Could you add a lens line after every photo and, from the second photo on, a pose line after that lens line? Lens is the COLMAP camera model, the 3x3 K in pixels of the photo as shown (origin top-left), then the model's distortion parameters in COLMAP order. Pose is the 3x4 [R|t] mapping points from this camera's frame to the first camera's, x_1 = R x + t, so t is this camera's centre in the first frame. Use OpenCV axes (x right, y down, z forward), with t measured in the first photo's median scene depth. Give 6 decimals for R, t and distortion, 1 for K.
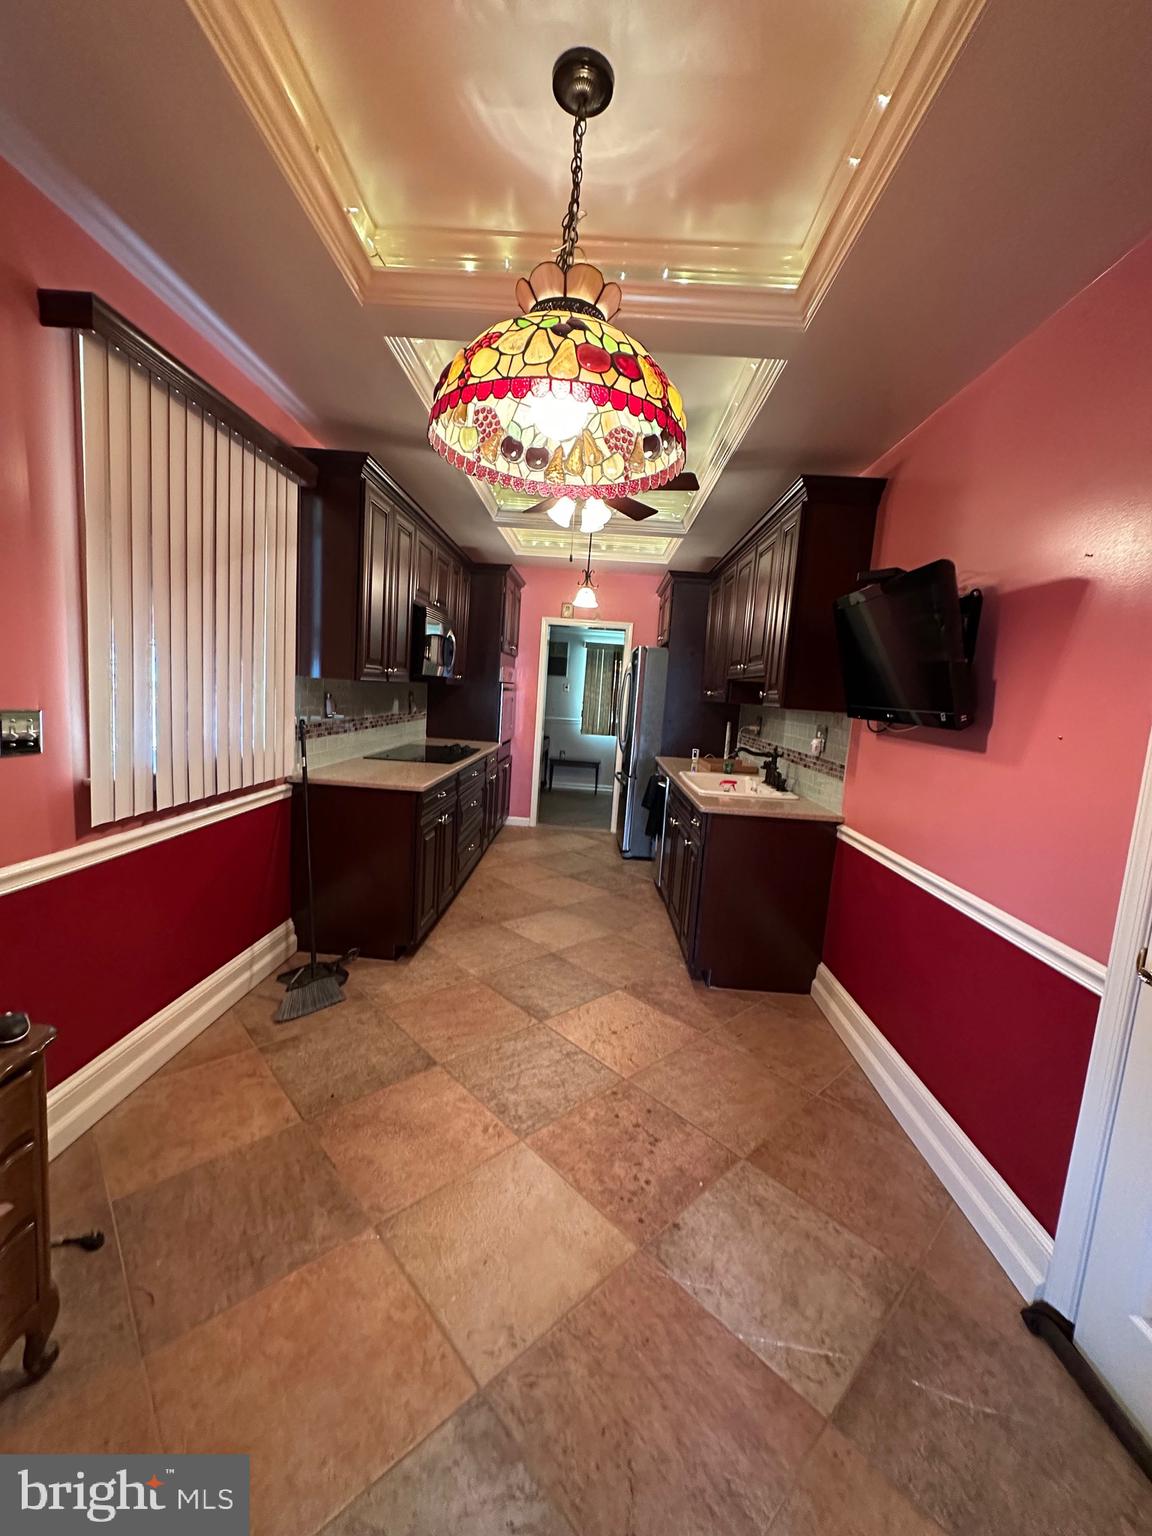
lens RADIAL K [[611.2, 0, 576.0], [0, 611.2, 768.0], [0, 0, 1]] dist [-0.000705, -0.000014]
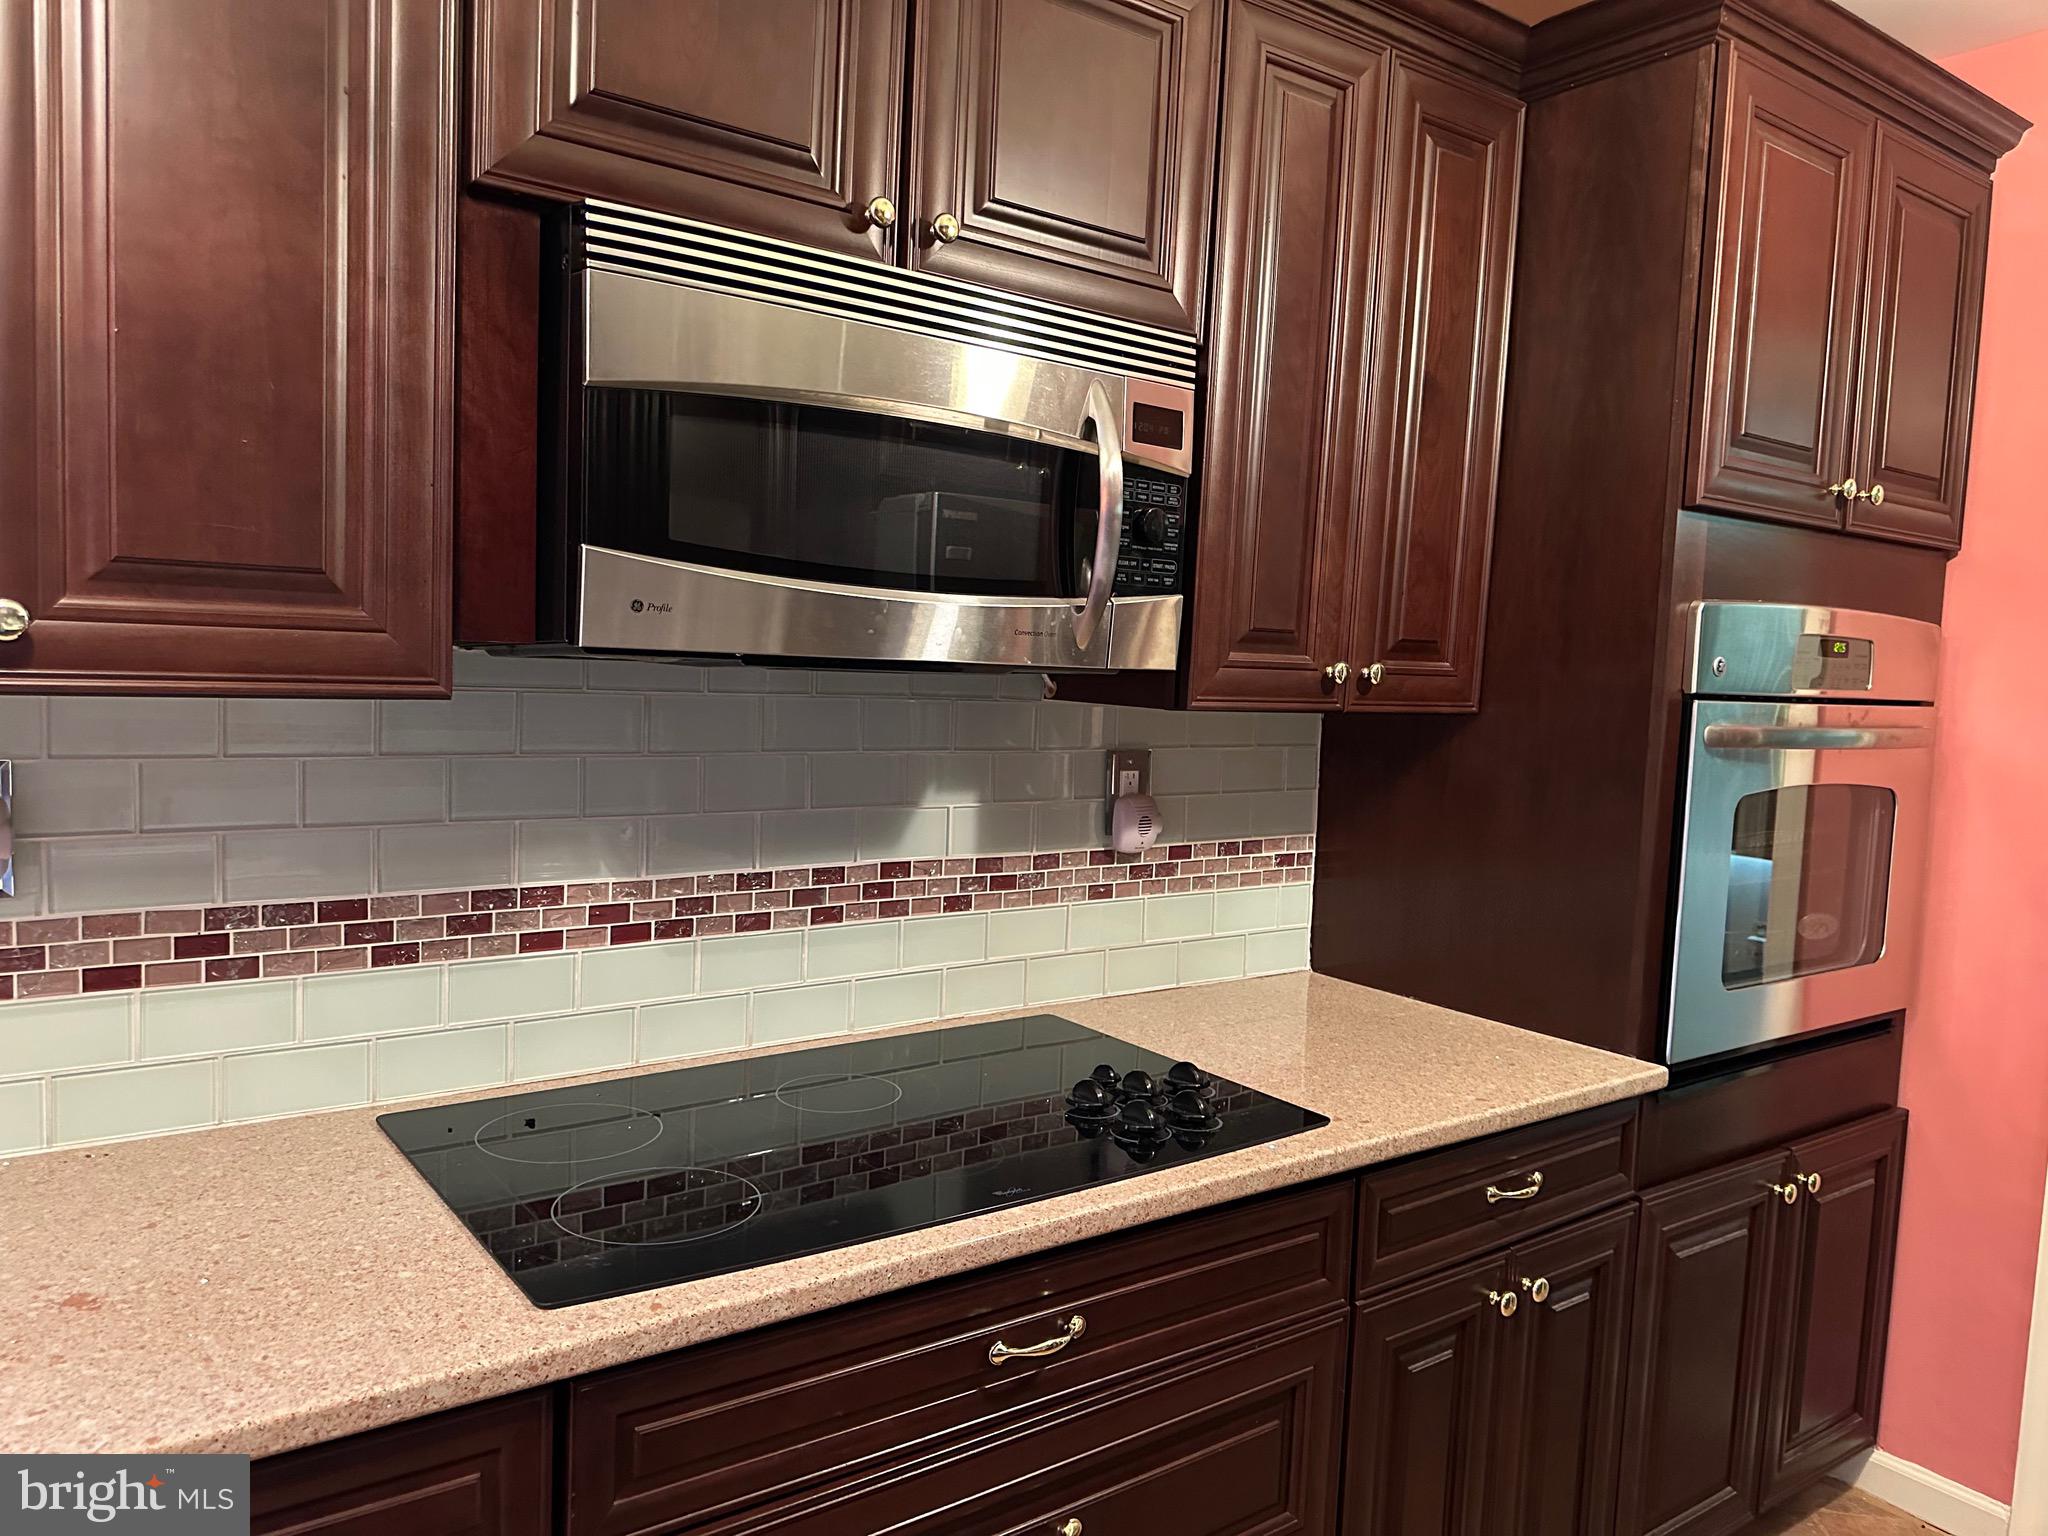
lens RADIAL K [[1448.0, 0, 1029.2], [0, 1448.0, 759.6], [0, 0, 1]] dist [0.093123, -0.151053]
pose [[0.627402, 0.014799, -0.778555, 0.071060], [-0.098884, 0.993239, -0.060806, -0.077556], [0.772391, 0.115136, 0.624624, 0.588748]]
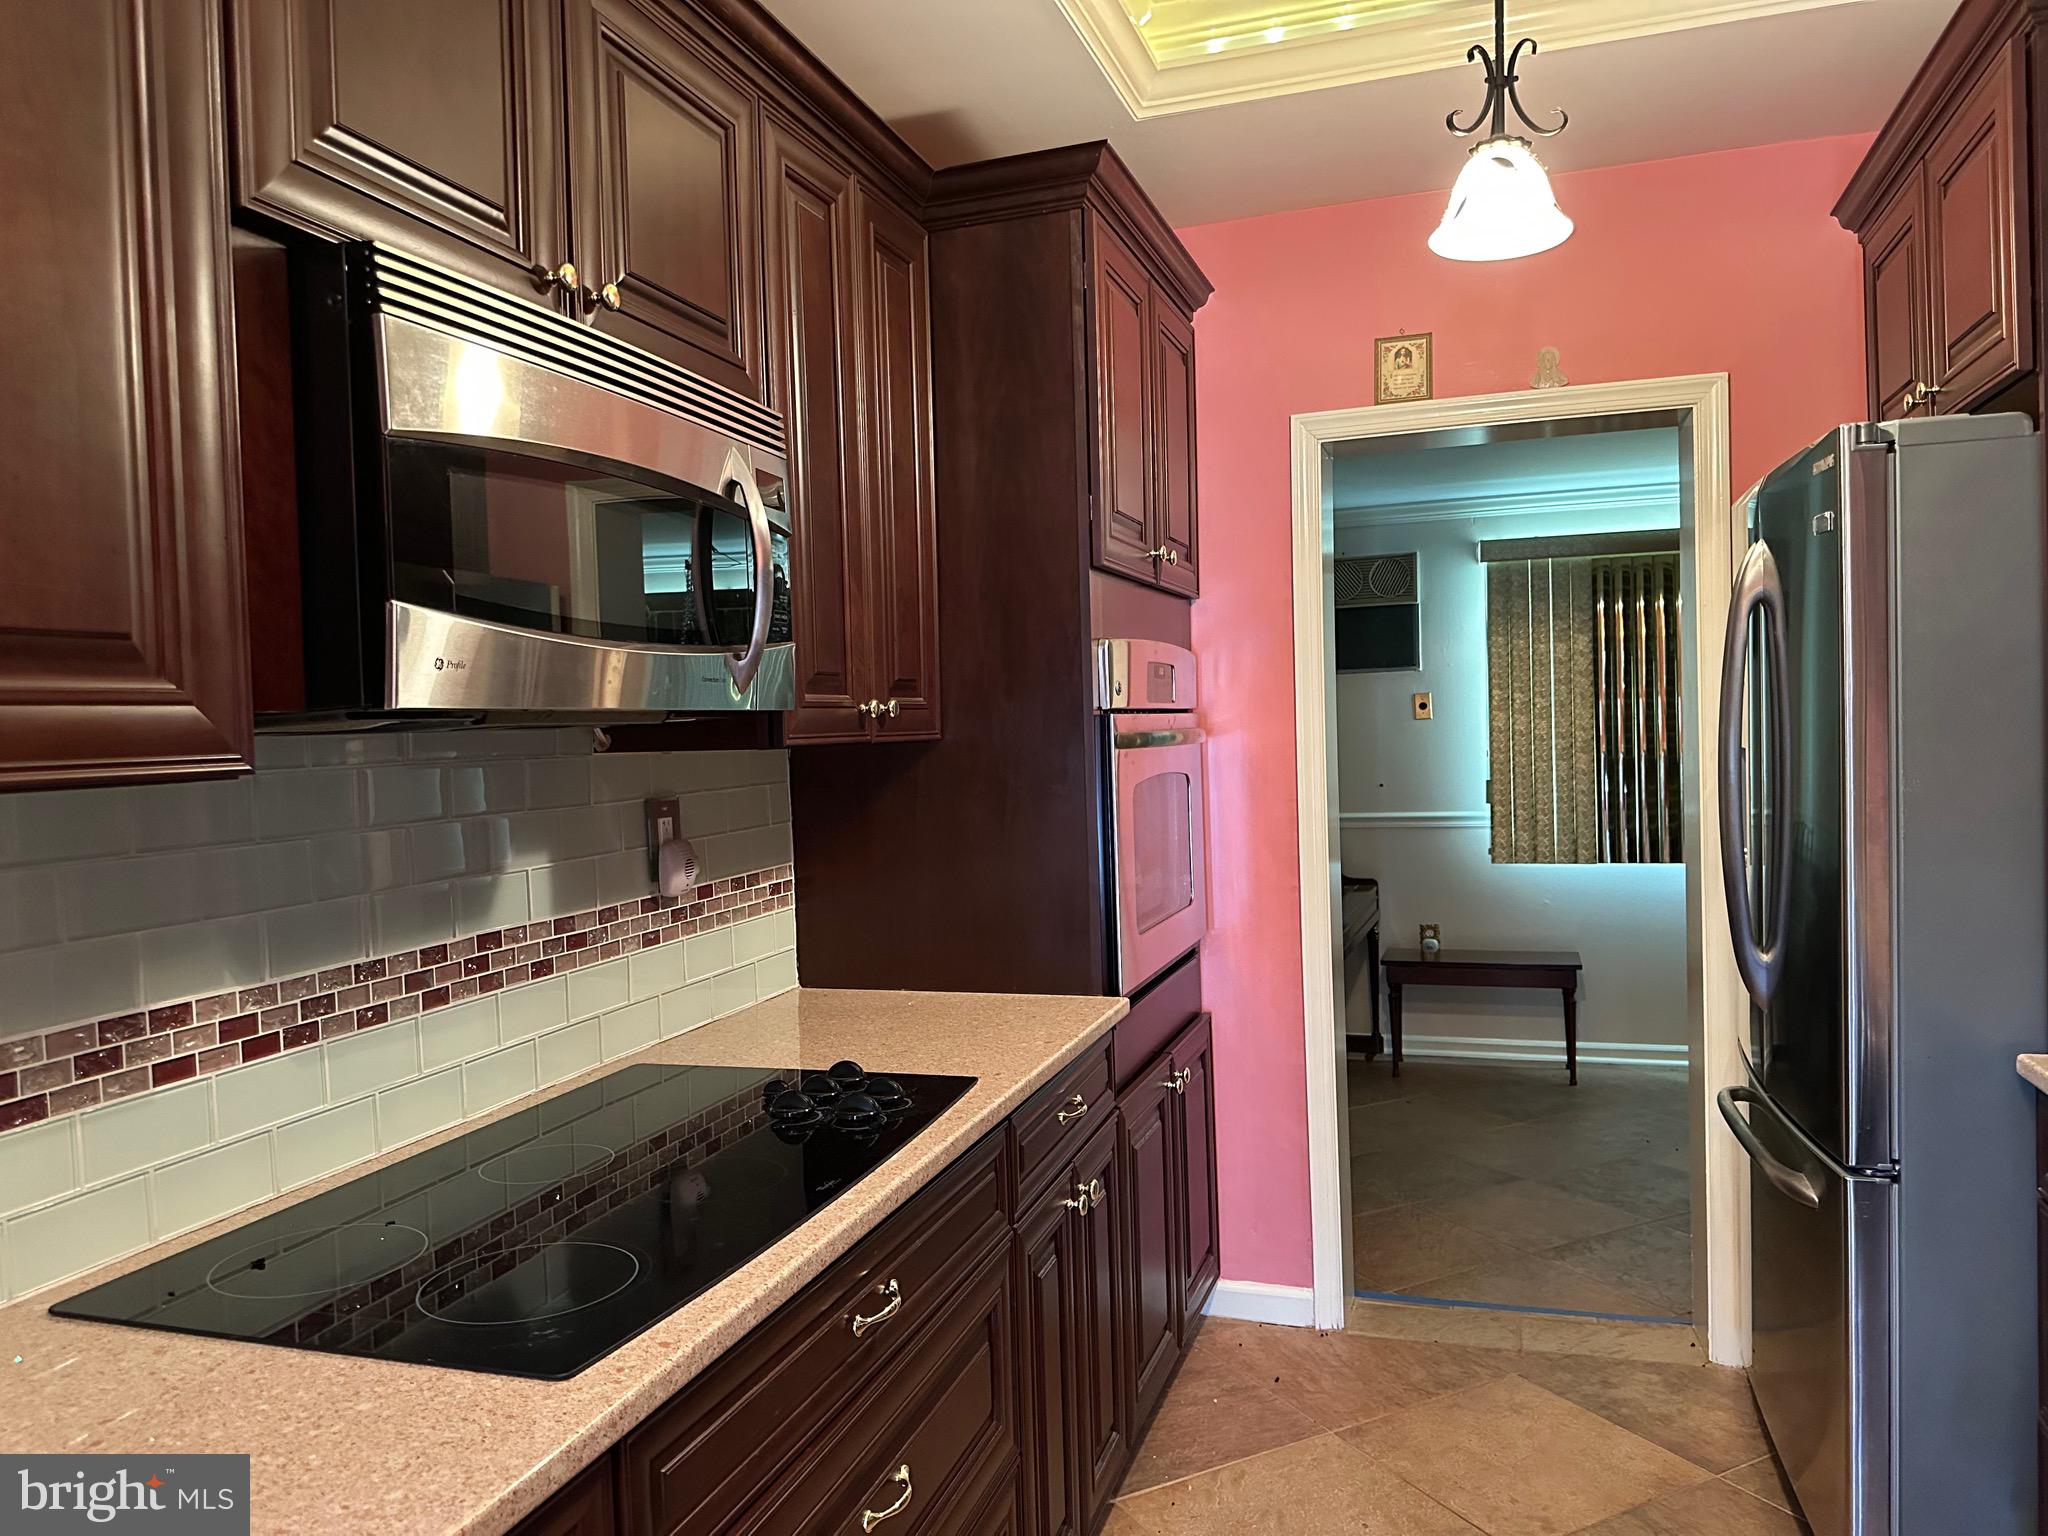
lens RADIAL K [[1440.4, 0, 1032.8], [0, 1440.4, 763.6], [0, 0, 1]] dist [0.098422, -0.139454]
pose [[0.957348, -0.089468, -0.274738, -0.010379], [0.060085, 0.991710, -0.113579, -0.063102], [0.282622, 0.092227, 0.954787, 0.489463]]
